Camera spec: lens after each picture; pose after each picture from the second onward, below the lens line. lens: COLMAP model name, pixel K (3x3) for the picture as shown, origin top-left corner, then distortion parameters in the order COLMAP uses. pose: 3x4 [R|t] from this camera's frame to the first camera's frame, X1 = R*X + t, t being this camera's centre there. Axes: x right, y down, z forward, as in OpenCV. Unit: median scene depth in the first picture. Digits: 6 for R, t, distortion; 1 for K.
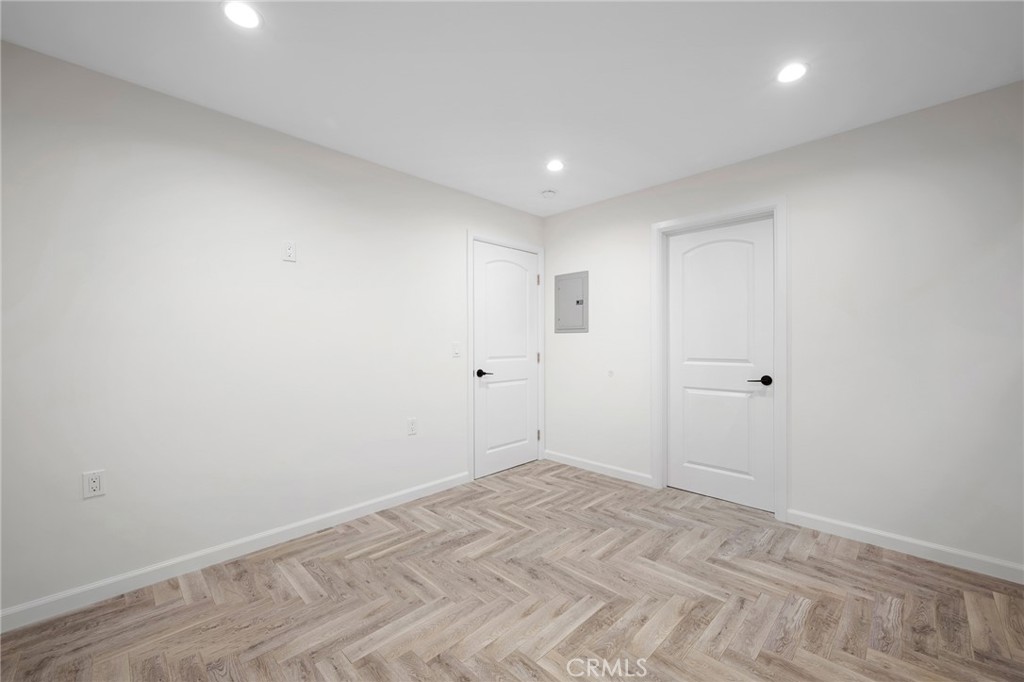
lens RADIAL K [[408.7, 0, 512.3], [0, 408.7, 341.0], [0, 0, 1]] dist [0.000268, 0.000045]
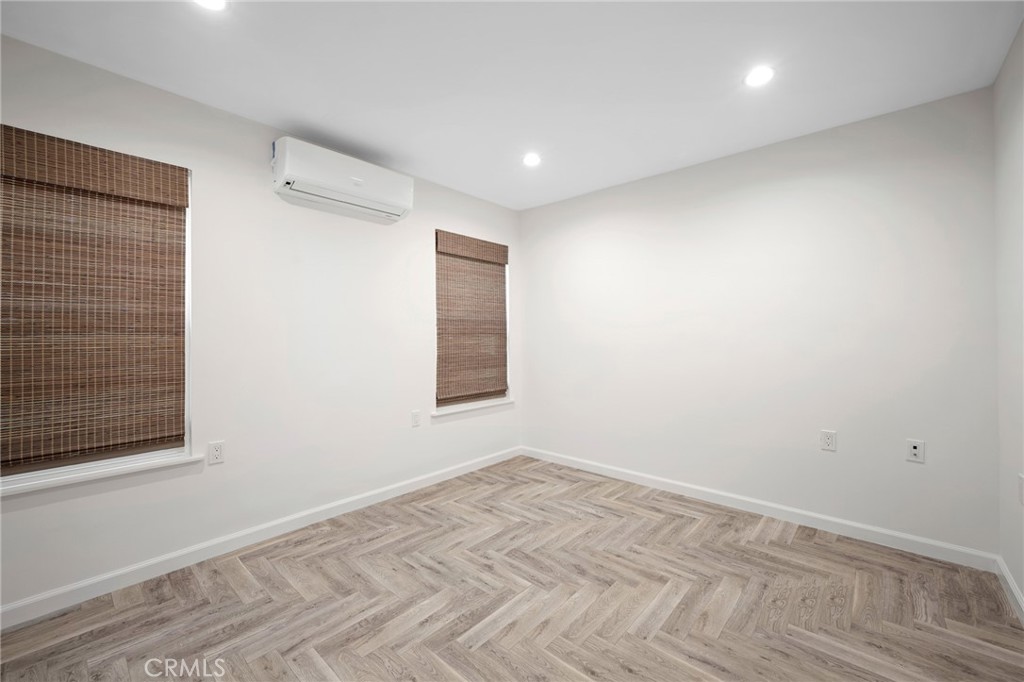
lens RADIAL K [[408.7, 0, 511.6], [0, 408.7, 339.0], [0, 0, 1]] dist [0.000268, 0.000045]
pose [[-0.998532, 0.008616, -0.053471, 0.162531], [0.008318, 0.999949, 0.005799, 0.002560], [0.053518, 0.005345, -0.998553, 1.992496]]
